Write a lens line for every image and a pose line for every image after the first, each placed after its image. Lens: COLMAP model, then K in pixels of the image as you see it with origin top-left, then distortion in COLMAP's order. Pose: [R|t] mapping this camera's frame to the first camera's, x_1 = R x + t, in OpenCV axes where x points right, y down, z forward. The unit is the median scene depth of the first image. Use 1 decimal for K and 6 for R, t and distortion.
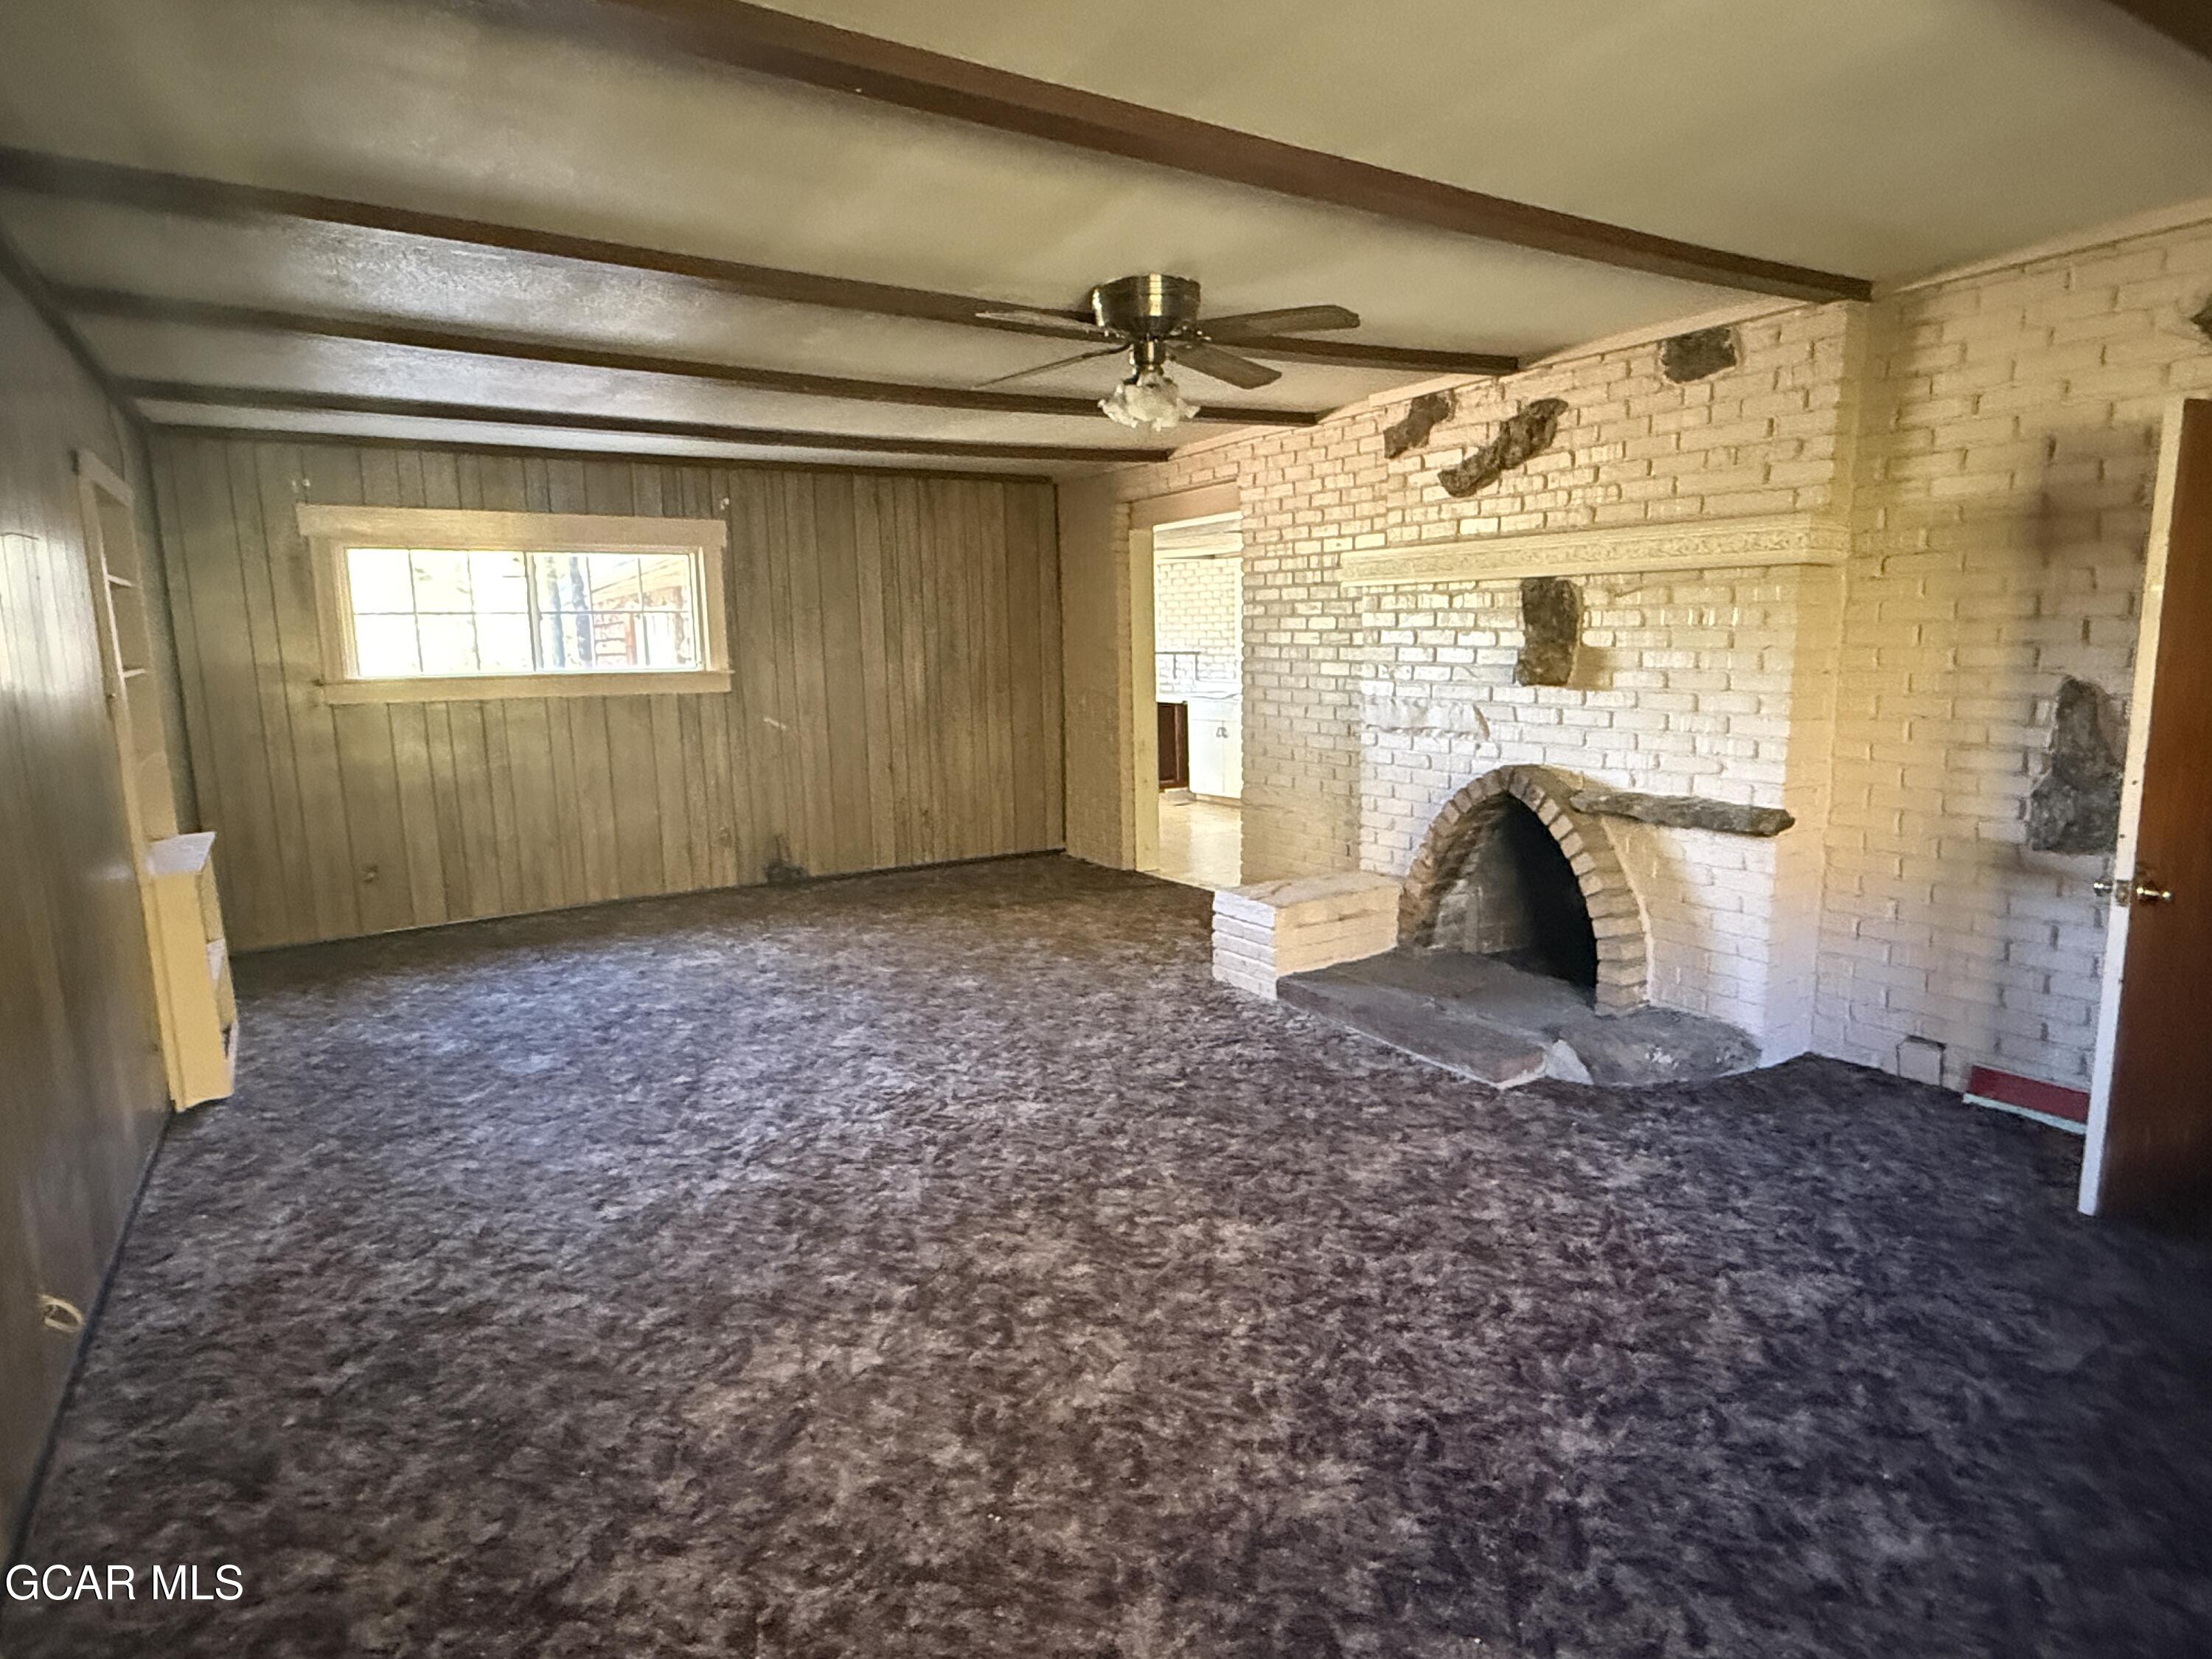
lens RADIAL K [[1206.5, 0, 1106.6], [0, 1206.5, 824.7], [0, 0, 1]] dist [-0.002217, 0.001323]
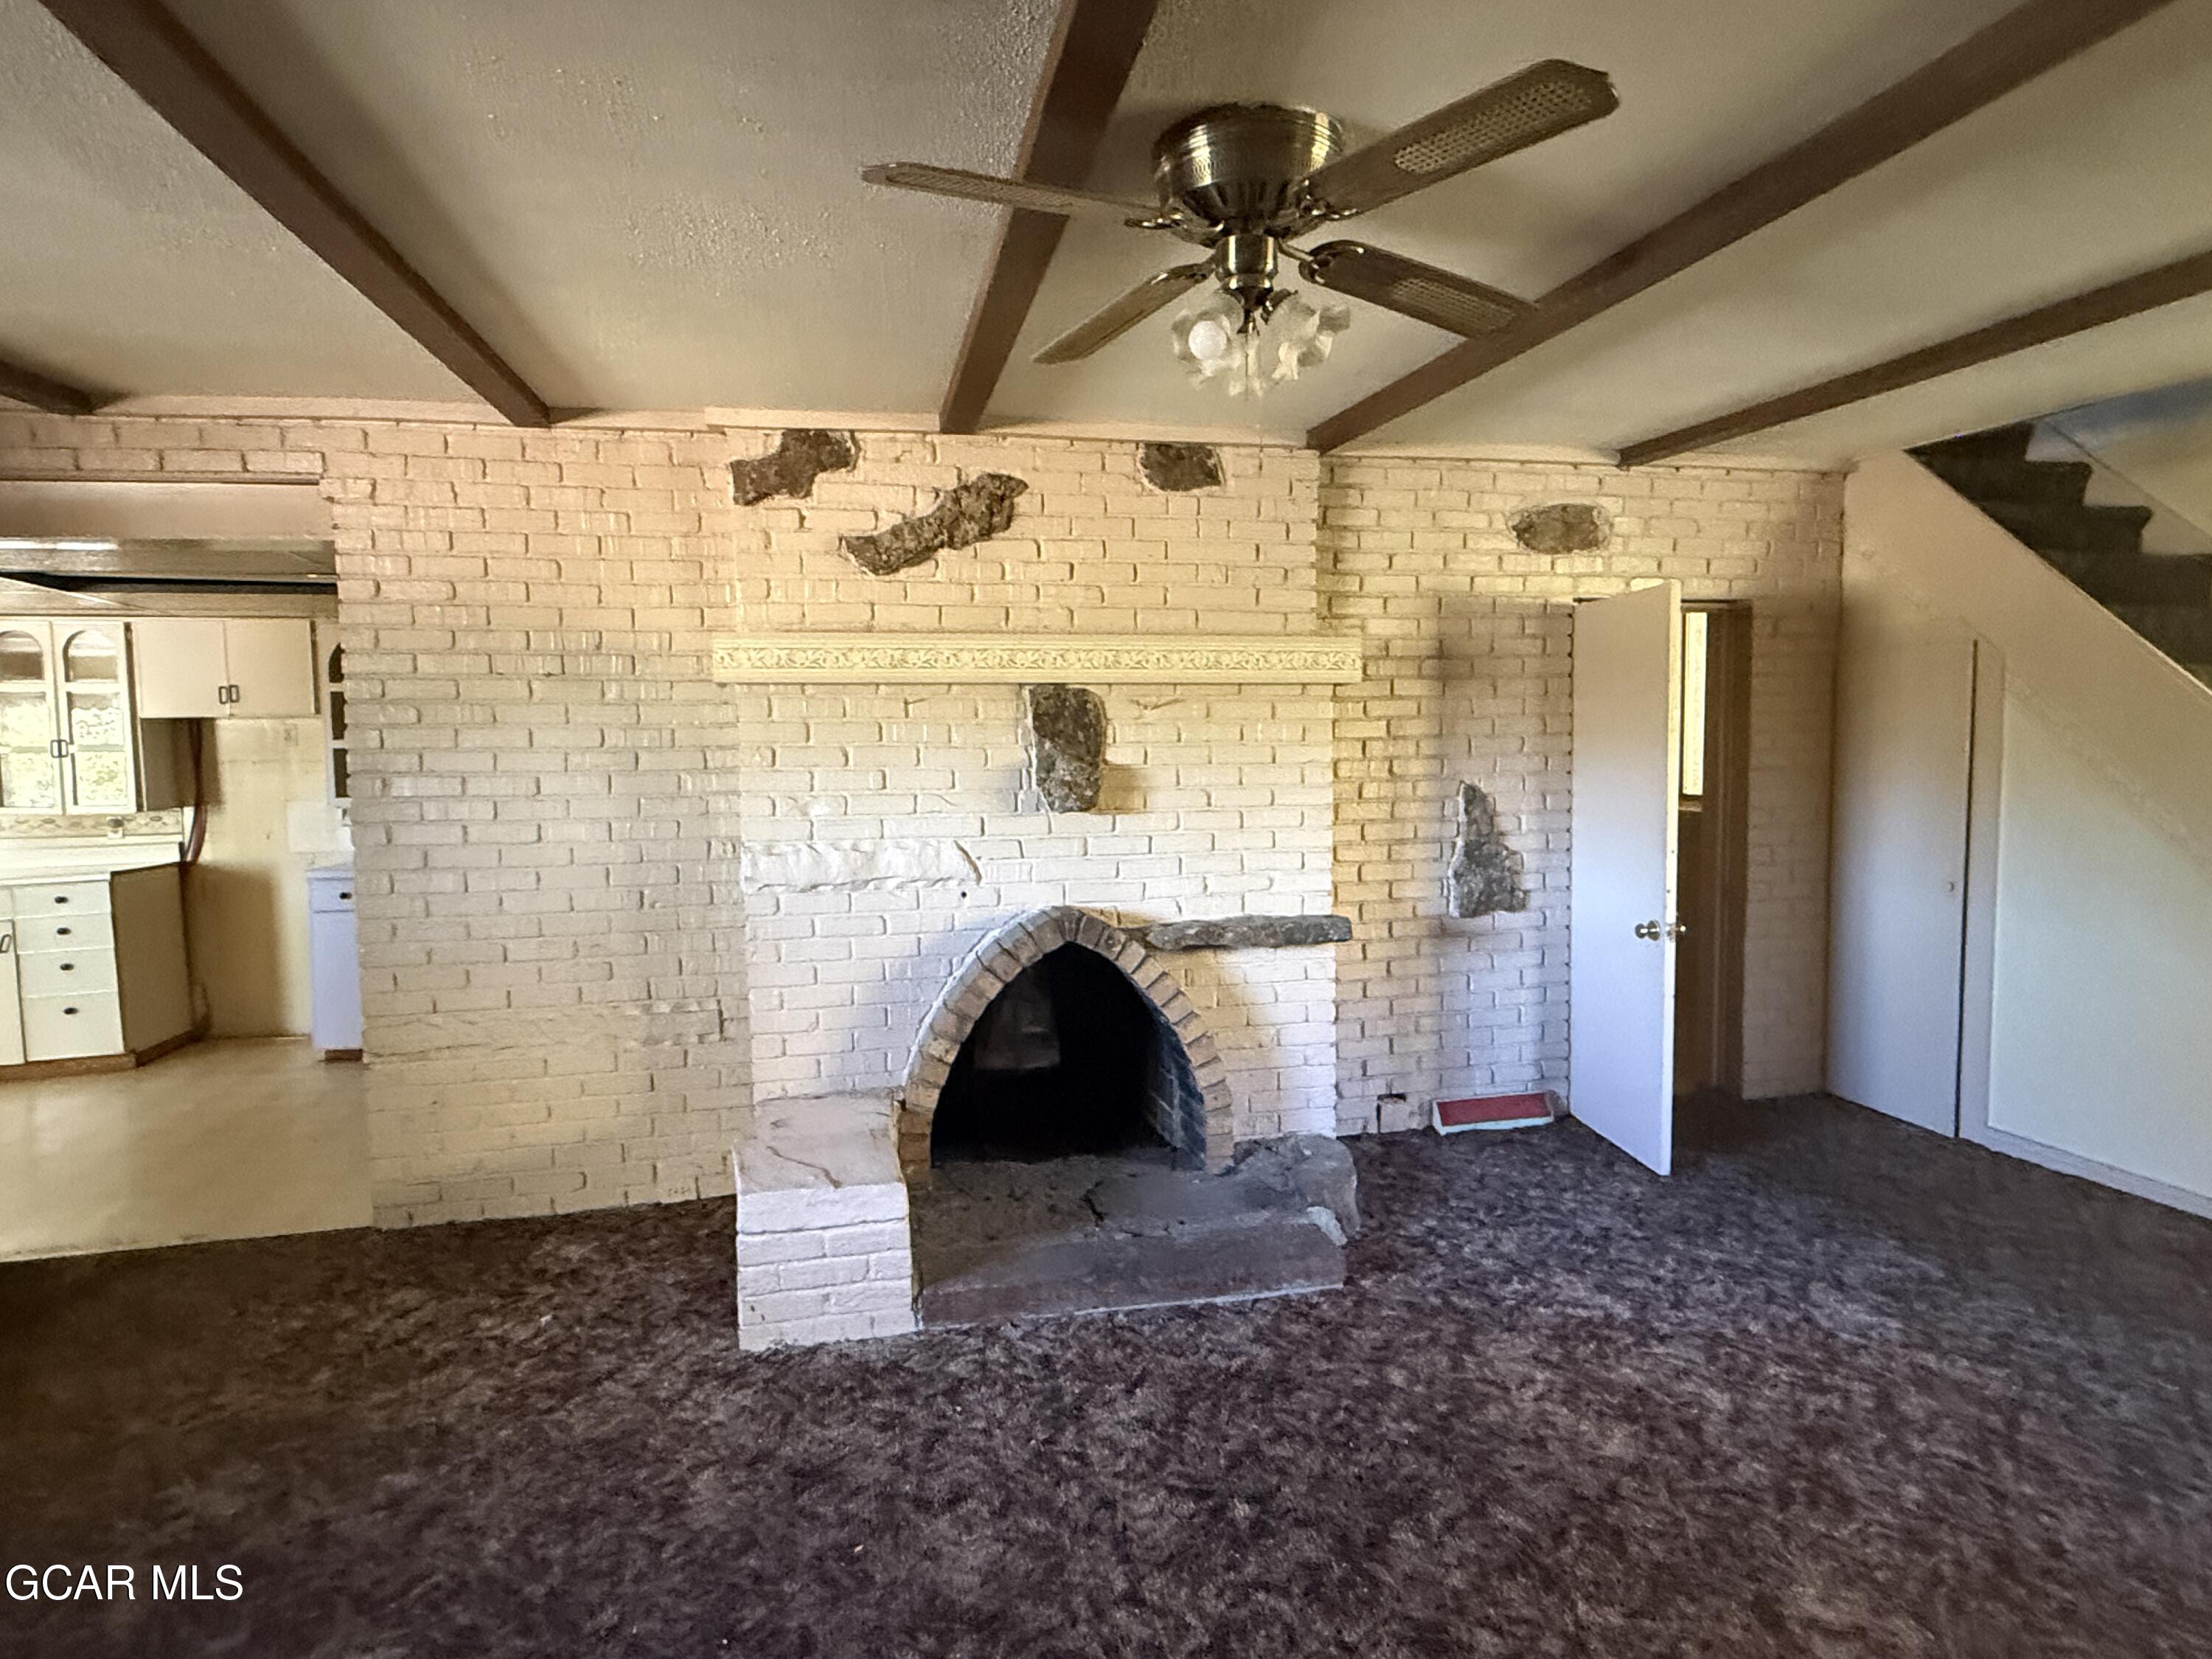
lens RADIAL K [[1206.5, 0, 1091.6], [0, 1206.5, 826.0], [0, 0, 1]] dist [-0.002217, 0.001323]
pose [[0.348610, -0.056551, 0.935560, -0.455621], [0.154075, 0.988056, 0.002313, -0.114734], [-0.924517, 0.143340, 0.353160, 0.754369]]
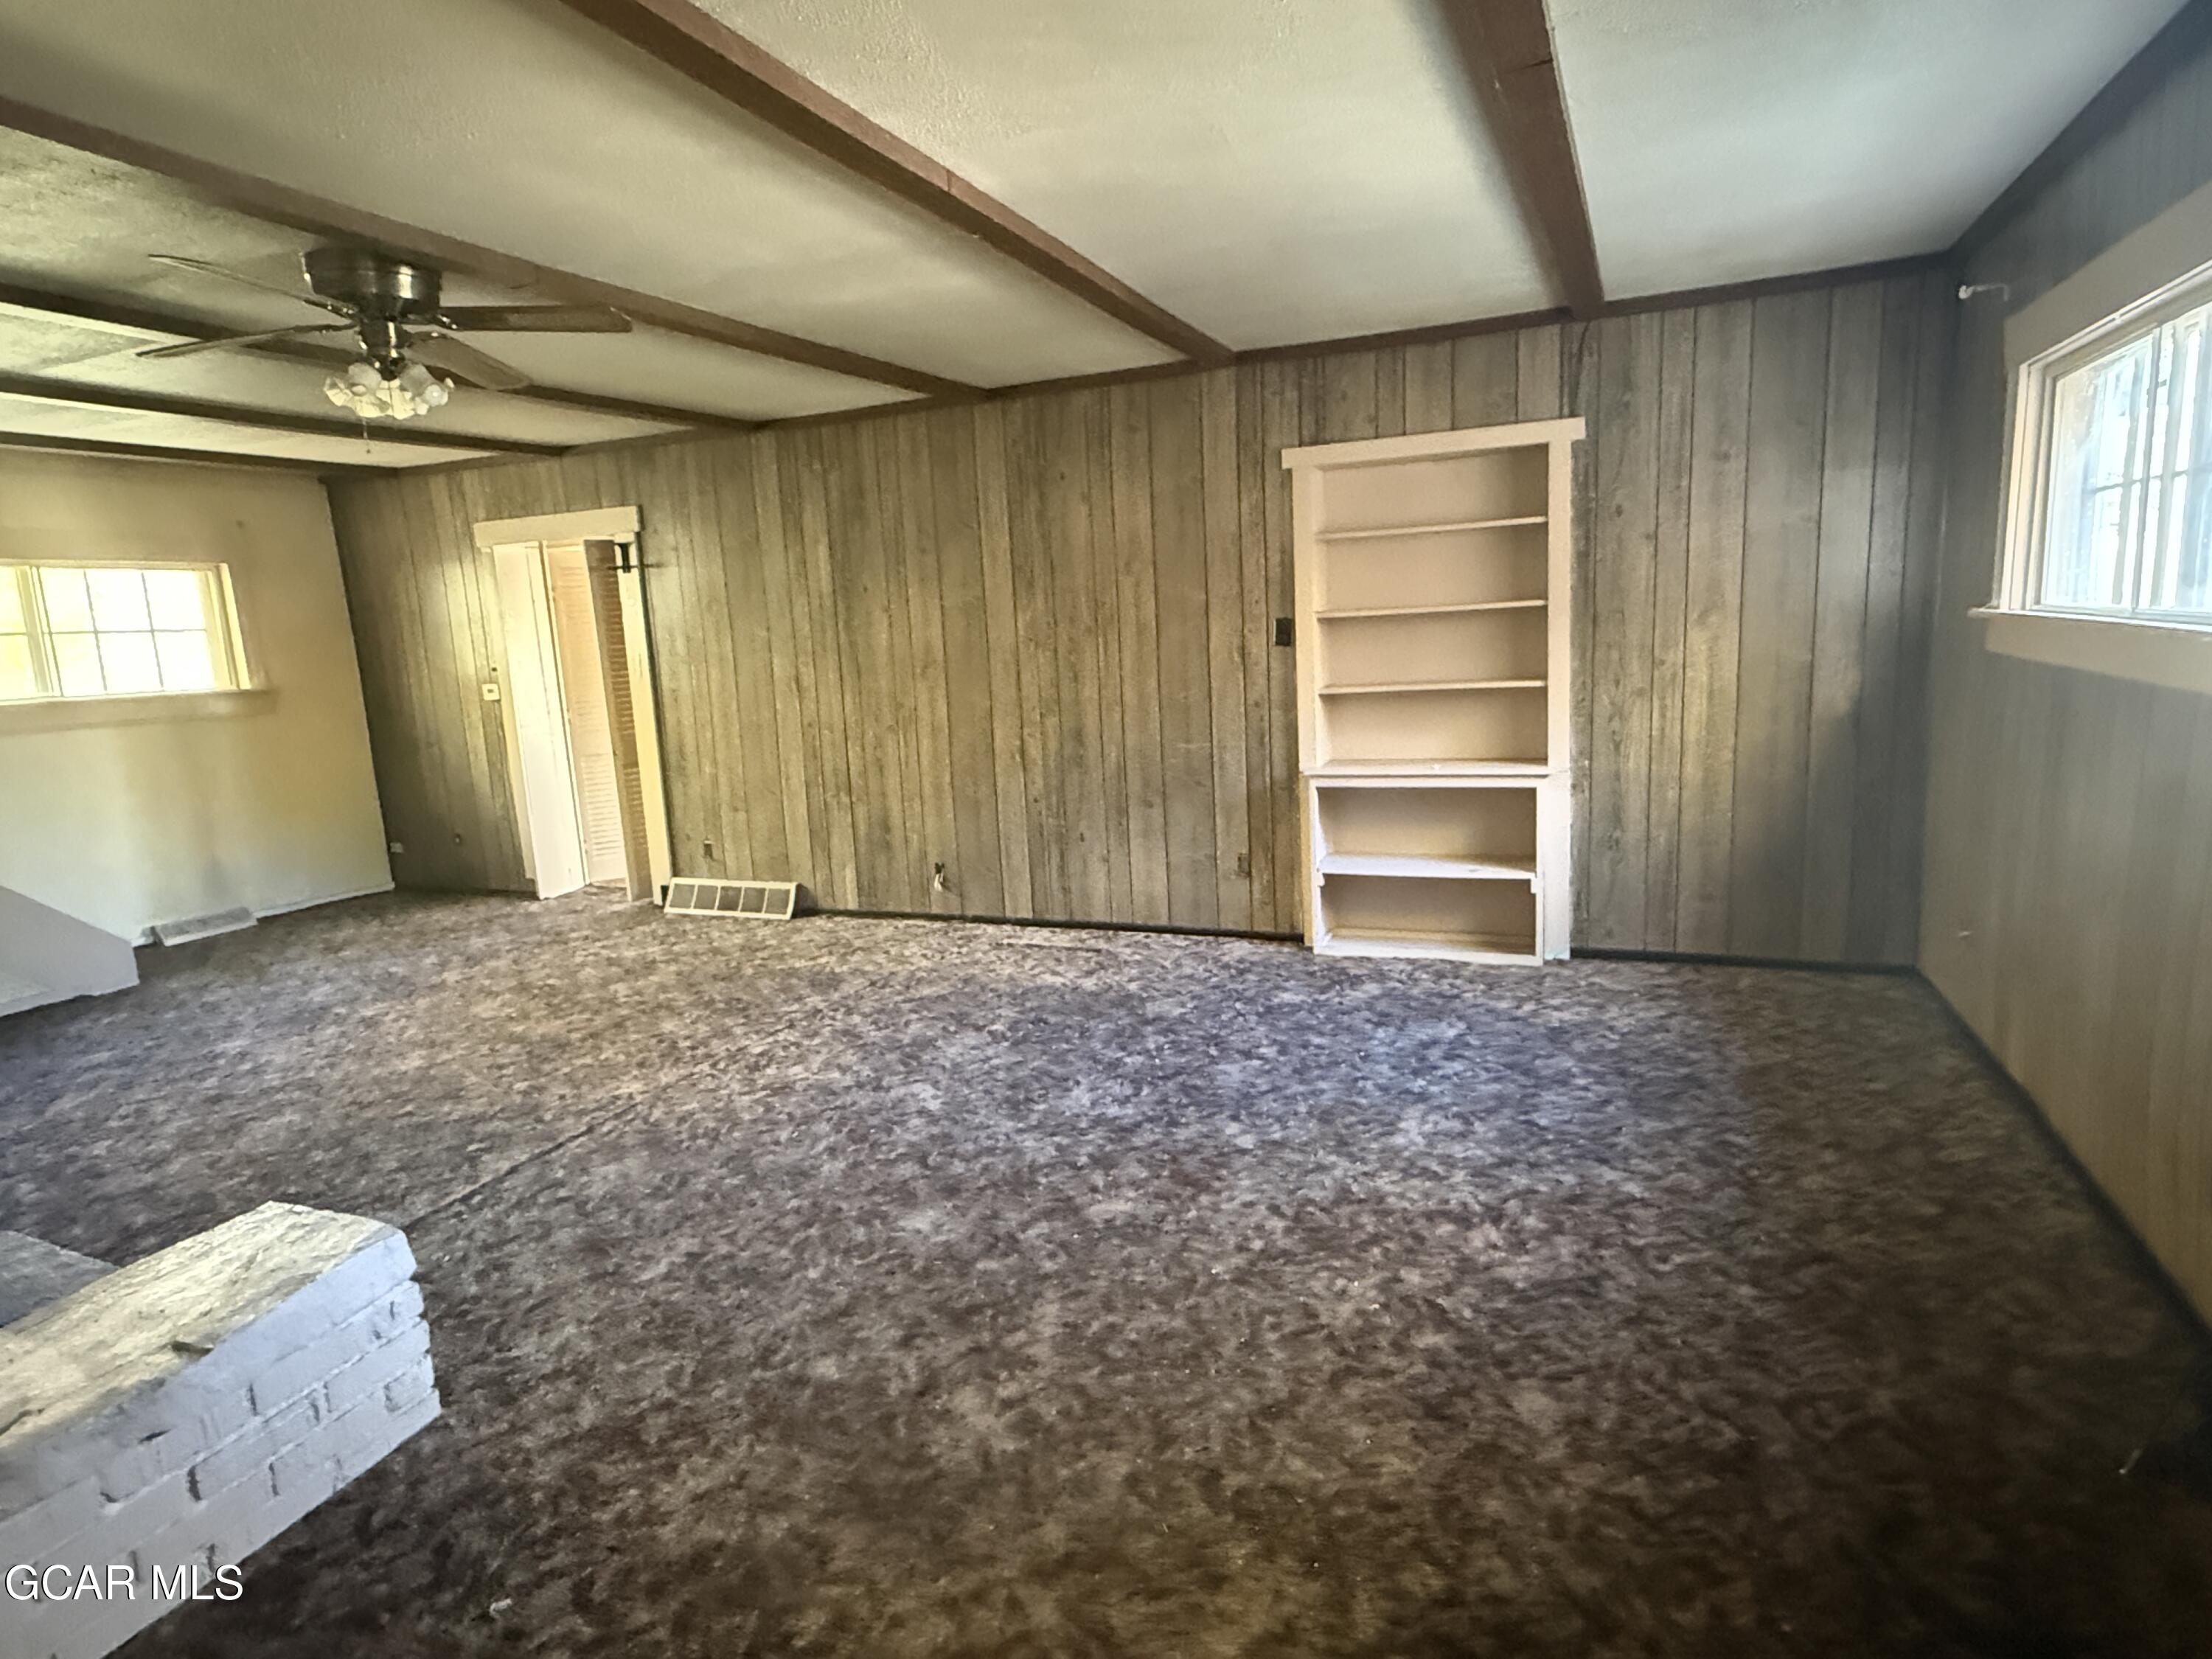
lens RADIAL K [[1206.5, 0, 1100.8], [0, 1206.5, 827.3], [0, 0, 1]] dist [-0.002217, 0.001323]
pose [[-0.823014, 0.160445, -0.544890, 0.117858], [-0.019511, 0.950727, 0.309414, -0.275690], [0.567686, 0.265284, -0.779331, 1.760942]]
